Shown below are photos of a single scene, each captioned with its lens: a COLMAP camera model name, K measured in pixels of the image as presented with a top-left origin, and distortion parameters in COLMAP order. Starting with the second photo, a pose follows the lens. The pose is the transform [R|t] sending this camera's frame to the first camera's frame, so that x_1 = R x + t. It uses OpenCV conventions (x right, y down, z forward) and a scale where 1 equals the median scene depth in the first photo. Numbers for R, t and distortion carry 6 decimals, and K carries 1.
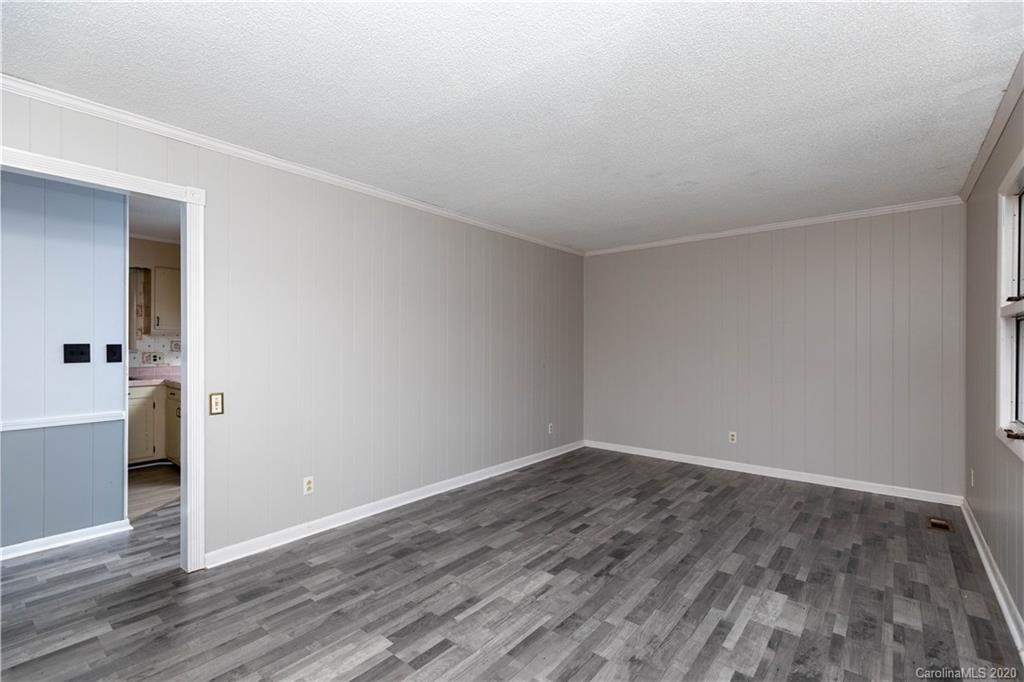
lens RADIAL K [[464.1, 0, 510.0], [0, 464.1, 351.0], [0, 0, 1]] dist [0.001833, 0.000348]
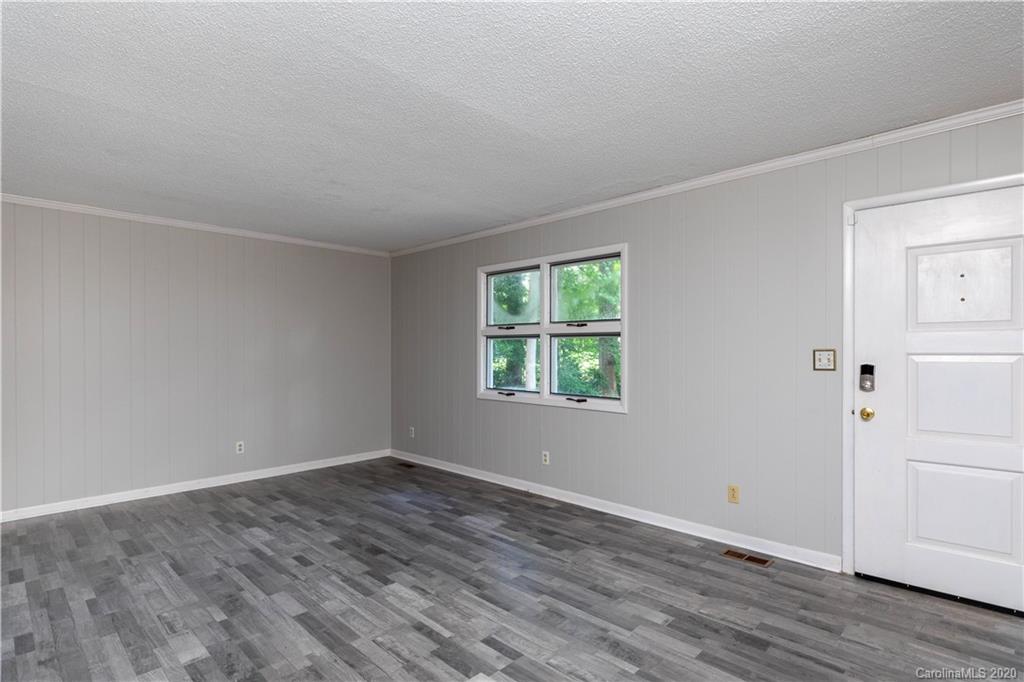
lens RADIAL K [[522.4, 0, 513.2], [0, 522.4, 351.9], [0, 0, 1]] dist [-0.002571, -0.000954]
pose [[0.072671, -0.005685, 0.997340, -0.919882], [0.015881, 0.999864, 0.004542, -0.008532], [-0.997229, 0.015509, 0.072752, 0.612099]]
